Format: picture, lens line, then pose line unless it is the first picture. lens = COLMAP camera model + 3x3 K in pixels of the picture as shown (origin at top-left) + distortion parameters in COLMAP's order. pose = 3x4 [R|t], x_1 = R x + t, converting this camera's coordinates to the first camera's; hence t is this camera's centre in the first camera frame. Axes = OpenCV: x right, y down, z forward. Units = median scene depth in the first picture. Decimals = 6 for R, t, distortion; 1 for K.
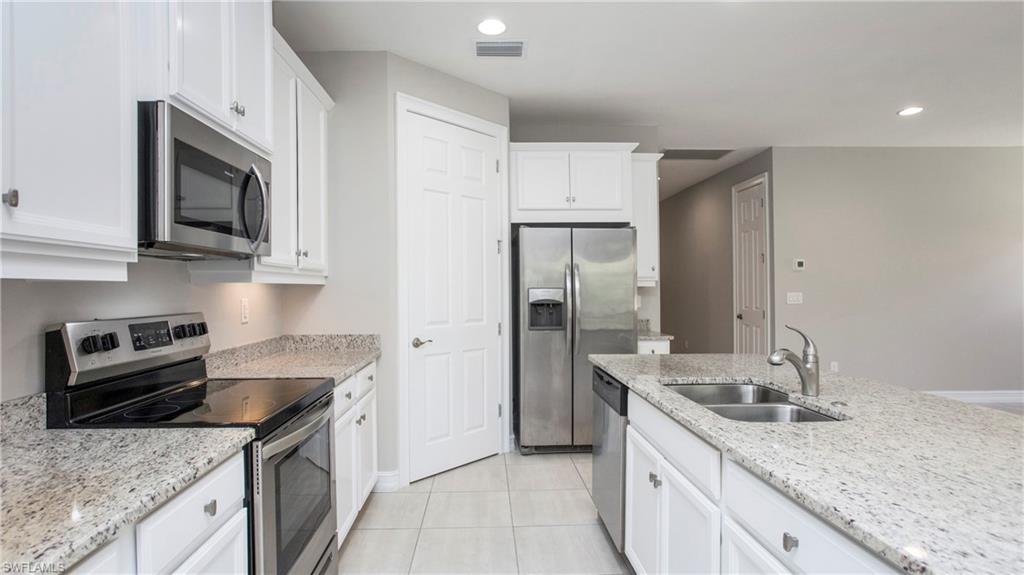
lens RADIAL K [[521.5, 0, 491.4], [0, 521.5, 275.6], [0, 0, 1]] dist [-0.000182, 0.006037]
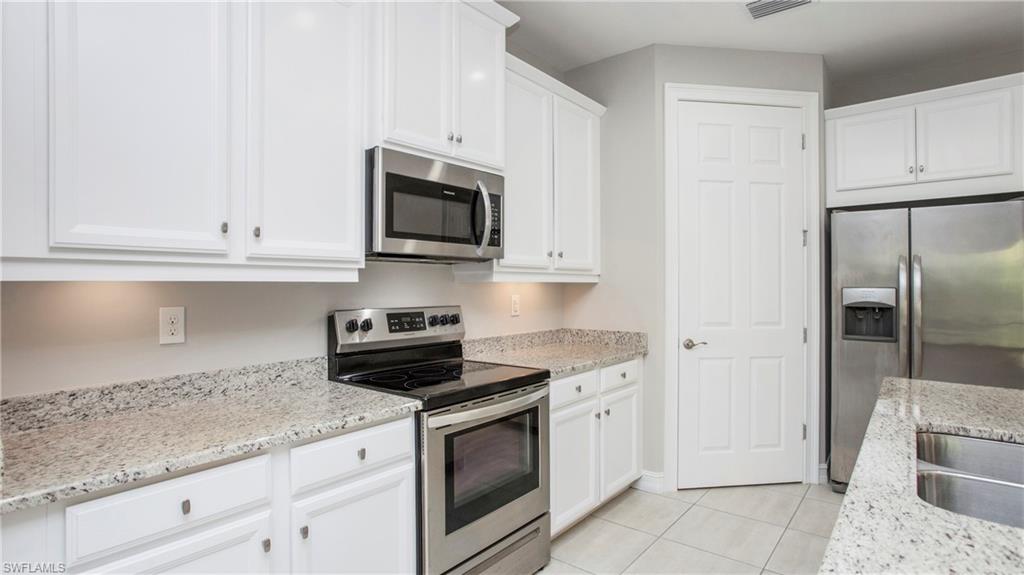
lens RADIAL K [[514.6, 0, 505.8], [0, 514.6, 278.6], [0, 0, 1]] dist [-0.037642, 0.001833]
pose [[0.775677, -0.004078, -0.631117, 0.241114], [0.011561, 0.999903, 0.007748, -0.001438], [0.631025, -0.013306, 0.775649, 0.099599]]
